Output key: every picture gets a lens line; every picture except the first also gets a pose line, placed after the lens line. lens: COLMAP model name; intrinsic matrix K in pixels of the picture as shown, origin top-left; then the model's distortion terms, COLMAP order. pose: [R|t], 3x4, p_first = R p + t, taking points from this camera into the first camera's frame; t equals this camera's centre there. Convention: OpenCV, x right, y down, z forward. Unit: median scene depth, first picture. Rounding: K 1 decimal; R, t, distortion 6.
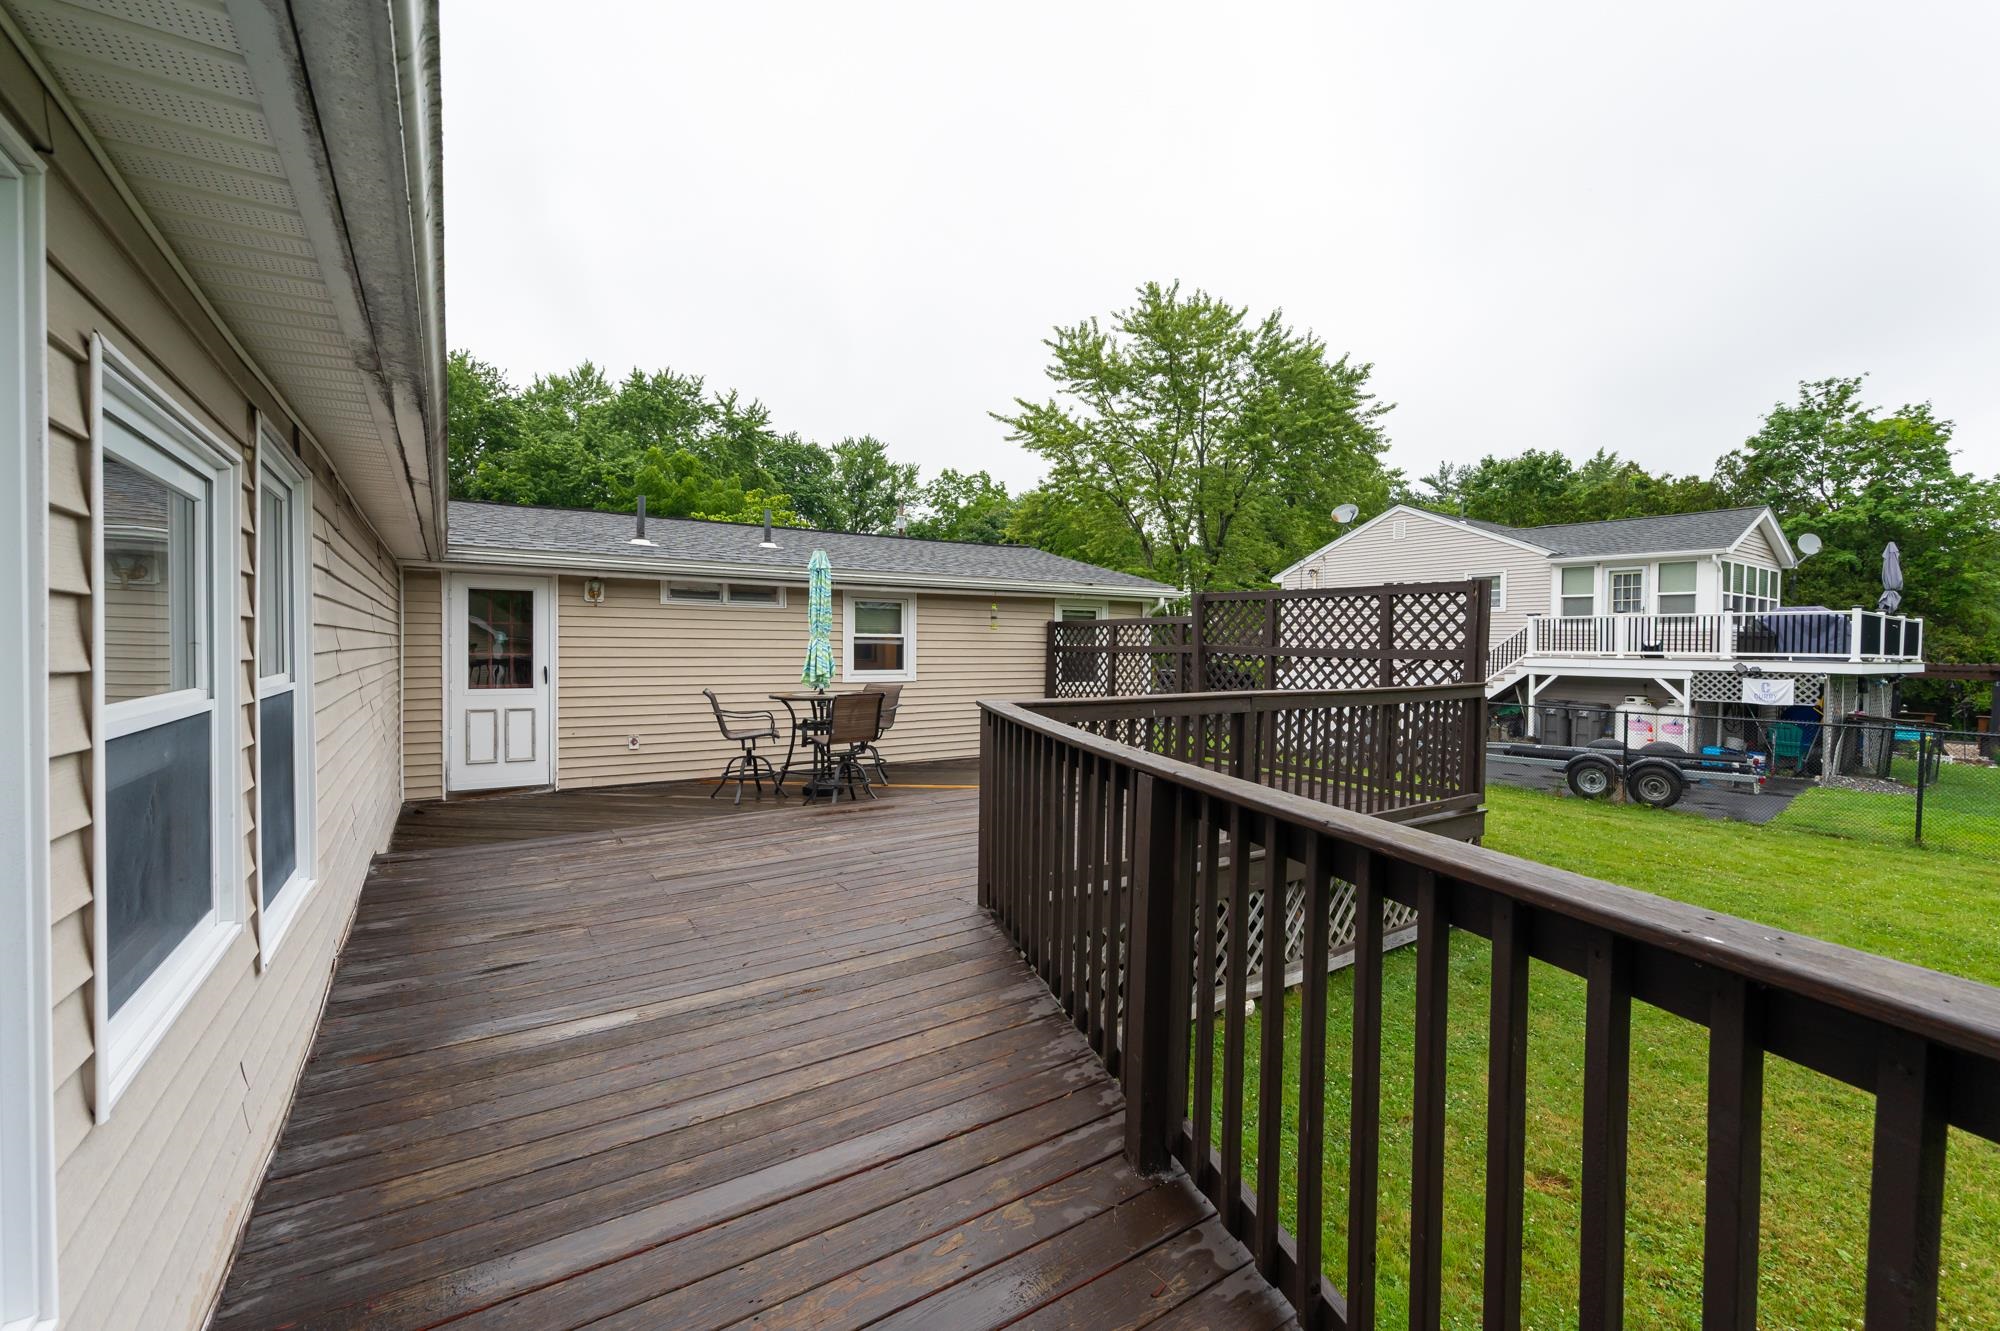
lens RADIAL K [[841.4, 0, 1006.6], [0, 841.4, 647.2], [0, 0, 1]] dist [0.001029, -0.000223]
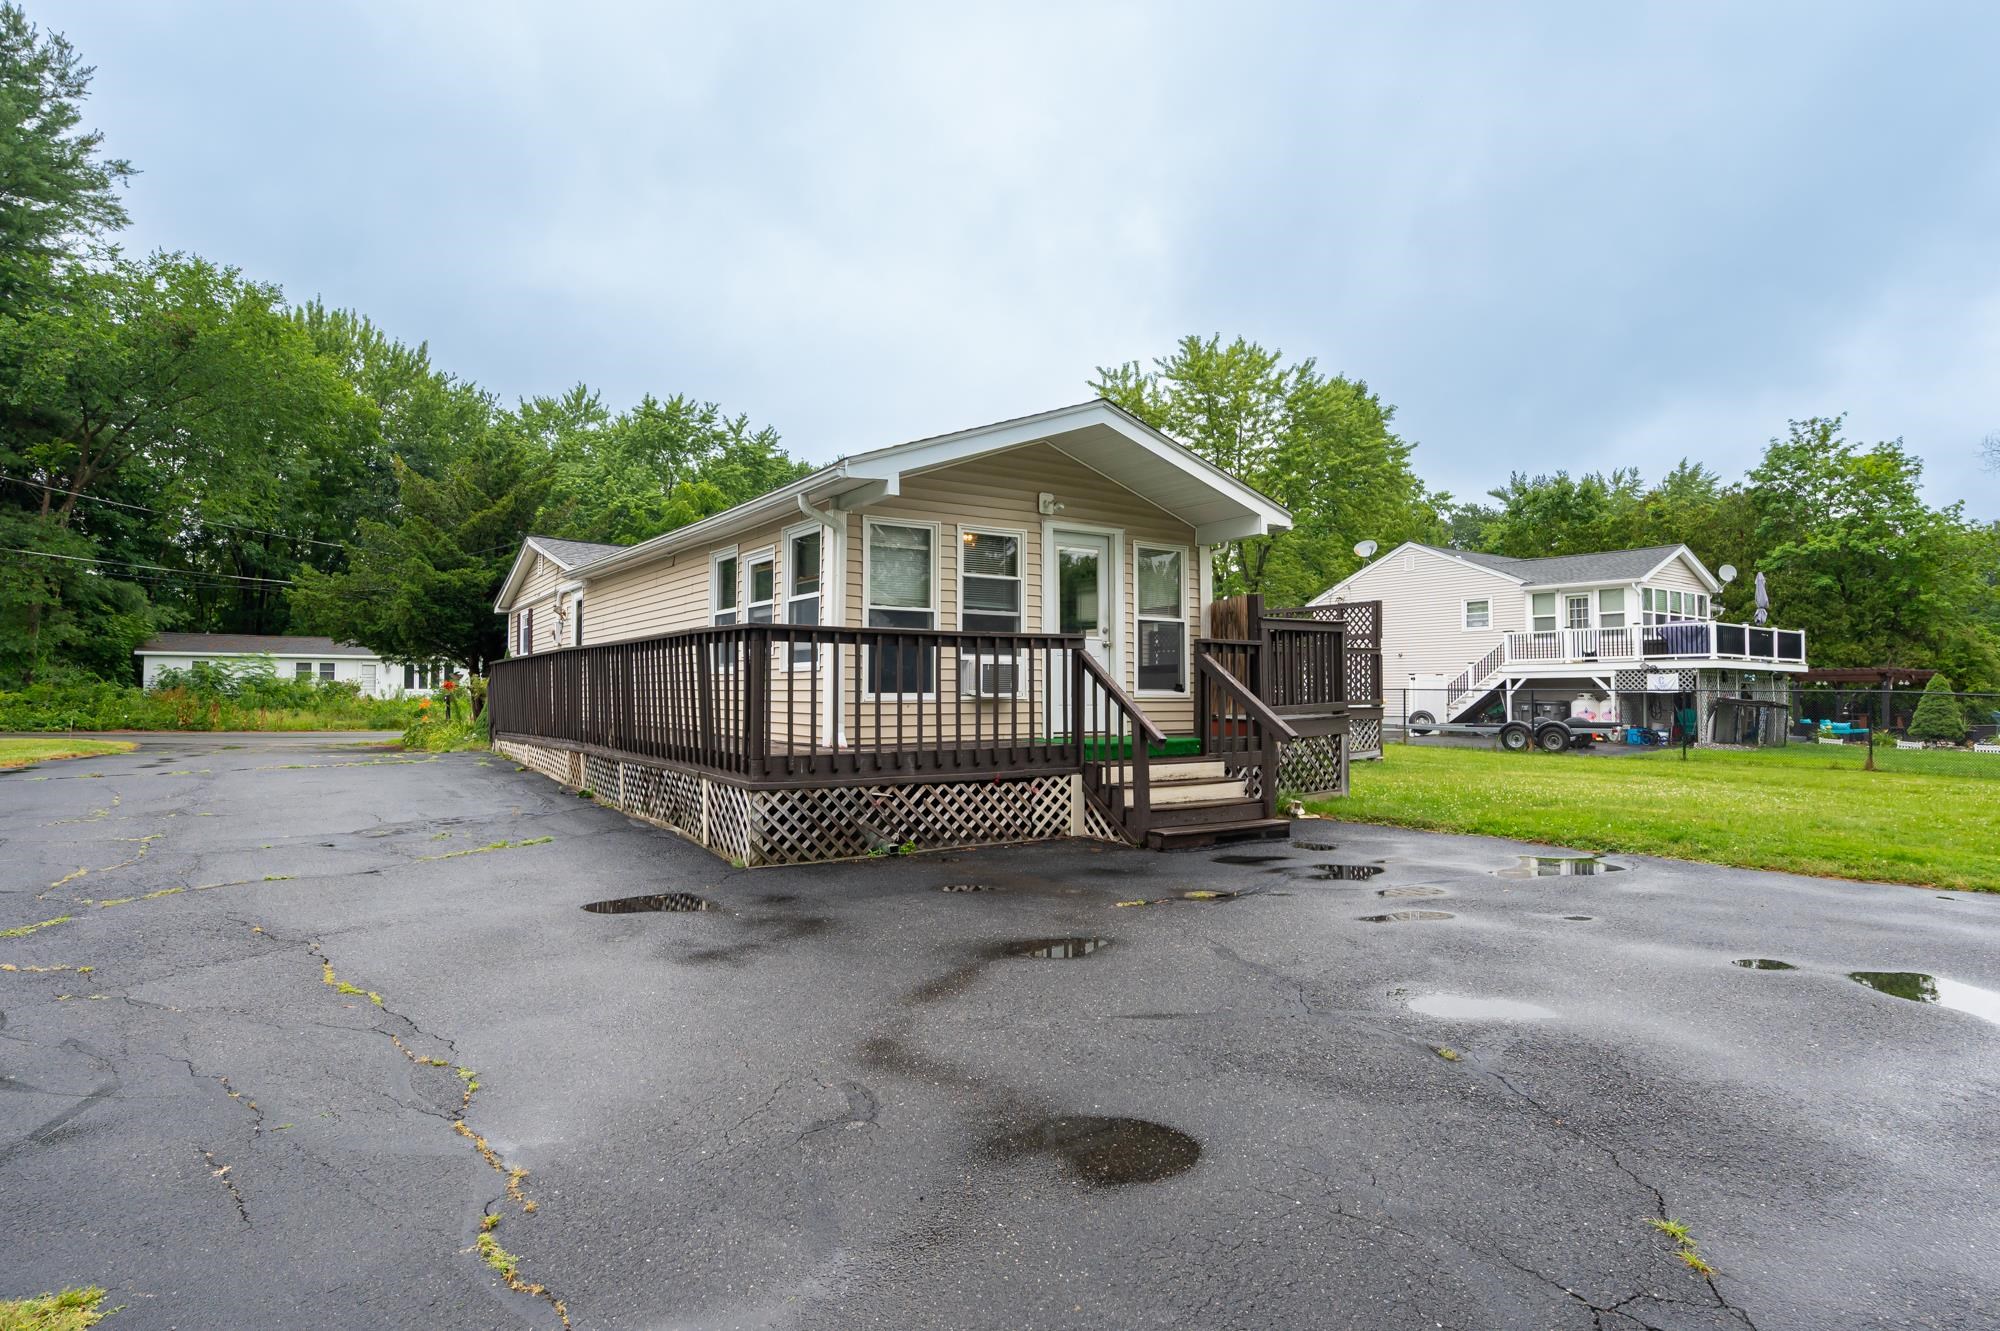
lens RADIAL K [[1068.7, 0, 1000.0], [0, 1068.7, 665.5], [0, 0, 1]] dist [-0.002959, -0.001034]
pose [[0.999902, -0.010586, 0.009144, -0.094280], [0.010877, 0.999415, -0.032421, 0.035492], [-0.008795, 0.032517, 0.999432, -0.370725]]
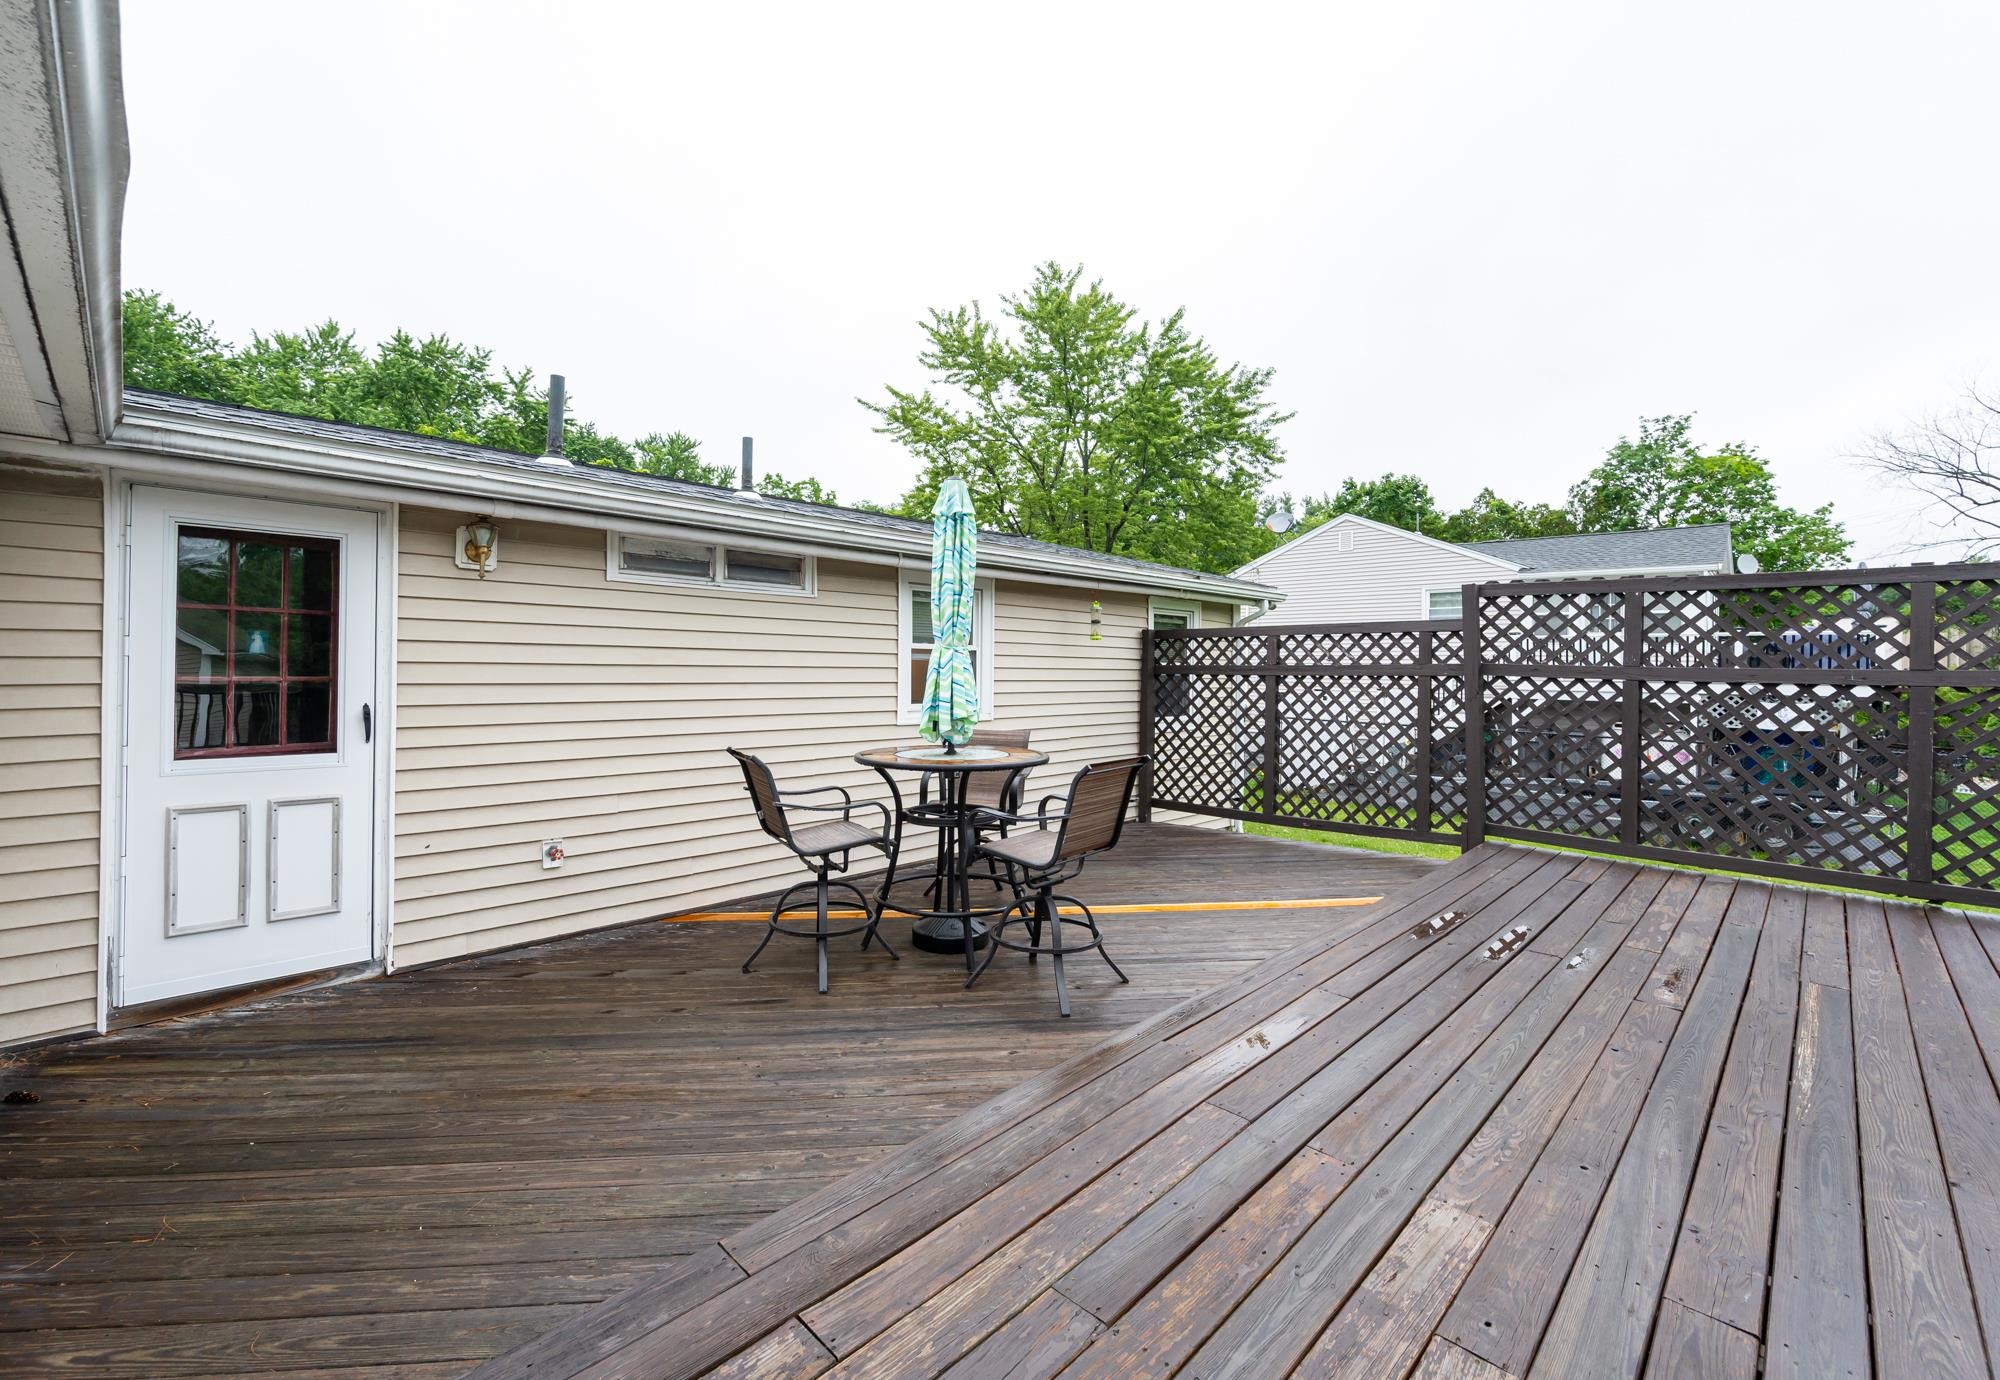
lens RADIAL K [[858.6, 0, 978.3], [0, 858.6, 654.2], [0, 0, 1]] dist [-0.003035, -0.000514]
pose [[0.980498, 0.004458, 0.196476, -0.082268], [-0.001001, 0.999843, -0.017687, 0.000850], [-0.196524, 0.017145, 0.980349, 0.124987]]
